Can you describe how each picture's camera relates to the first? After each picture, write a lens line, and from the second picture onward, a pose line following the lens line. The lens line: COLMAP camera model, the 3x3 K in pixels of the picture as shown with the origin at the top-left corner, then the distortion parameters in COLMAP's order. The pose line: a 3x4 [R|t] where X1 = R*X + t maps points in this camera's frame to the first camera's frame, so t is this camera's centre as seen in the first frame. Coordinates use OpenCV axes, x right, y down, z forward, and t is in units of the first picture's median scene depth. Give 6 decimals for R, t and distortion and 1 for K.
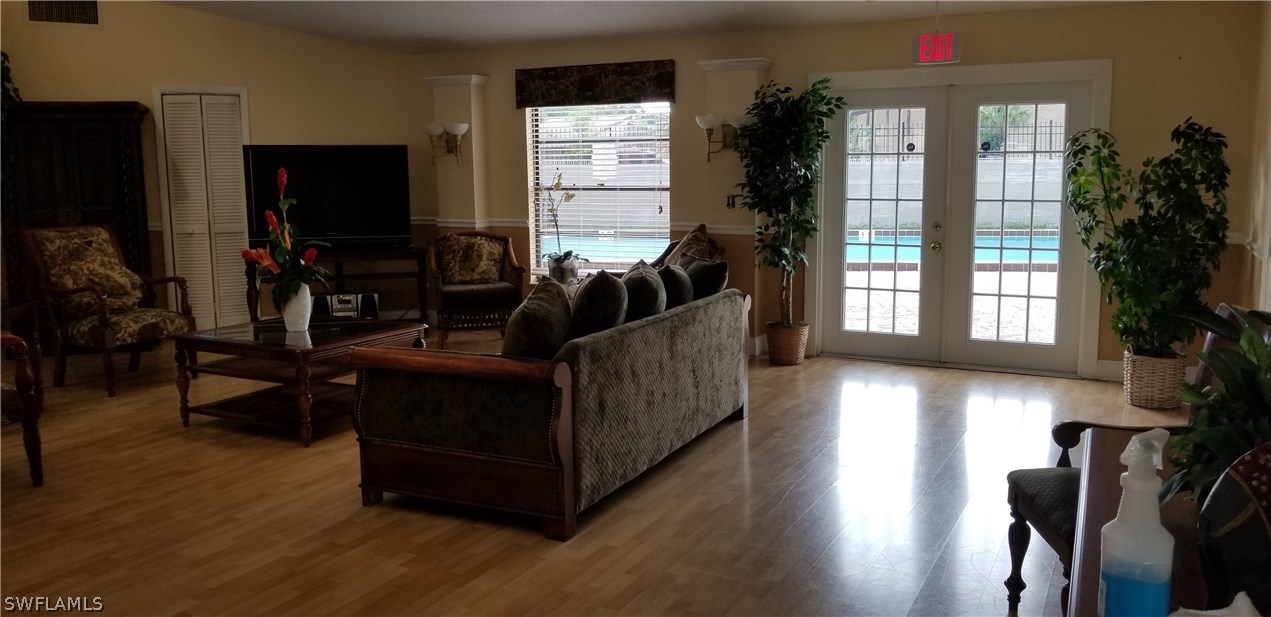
lens RADIAL K [[999.2, 0, 634.7], [0, 999.2, 326.9], [0, 0, 1]] dist [-0.048929, 0.049790]
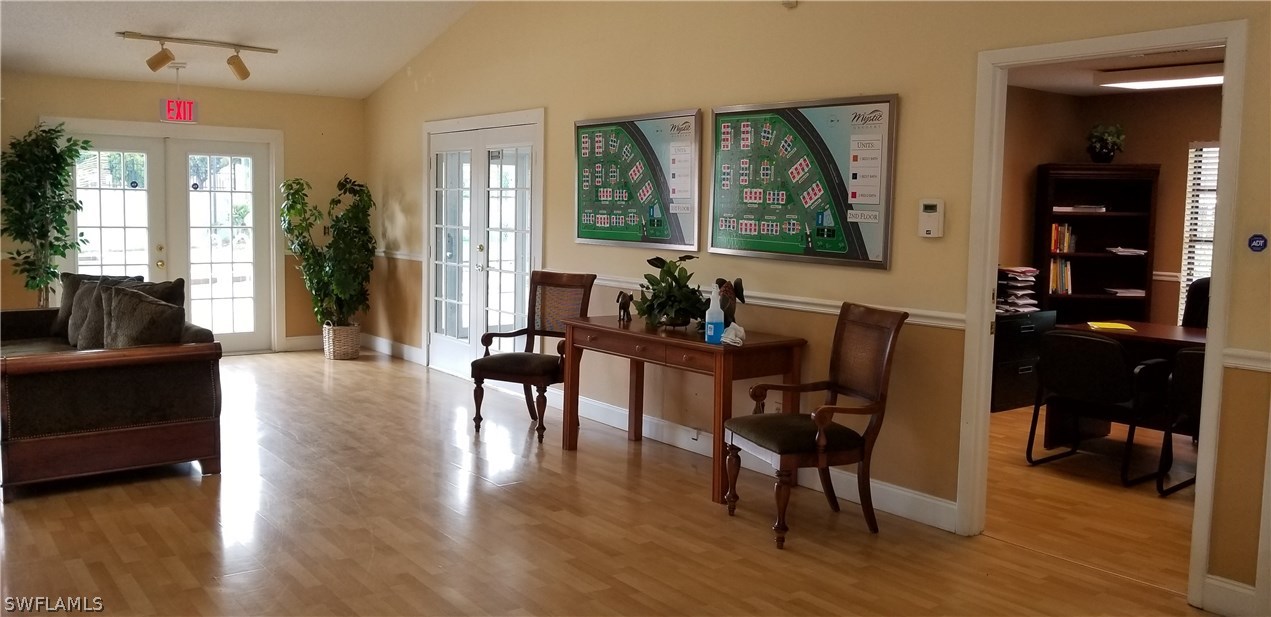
lens RADIAL K [[999.2, 0, 634.7], [0, 999.2, 326.9], [0, 0, 1]] dist [-0.048929, 0.049790]
pose [[0.416180, -0.090777, 0.904739, -1.095483], [0.119180, 0.991866, 0.044696, 0.024848], [-0.901438, 0.089225, 0.423614, -0.115563]]
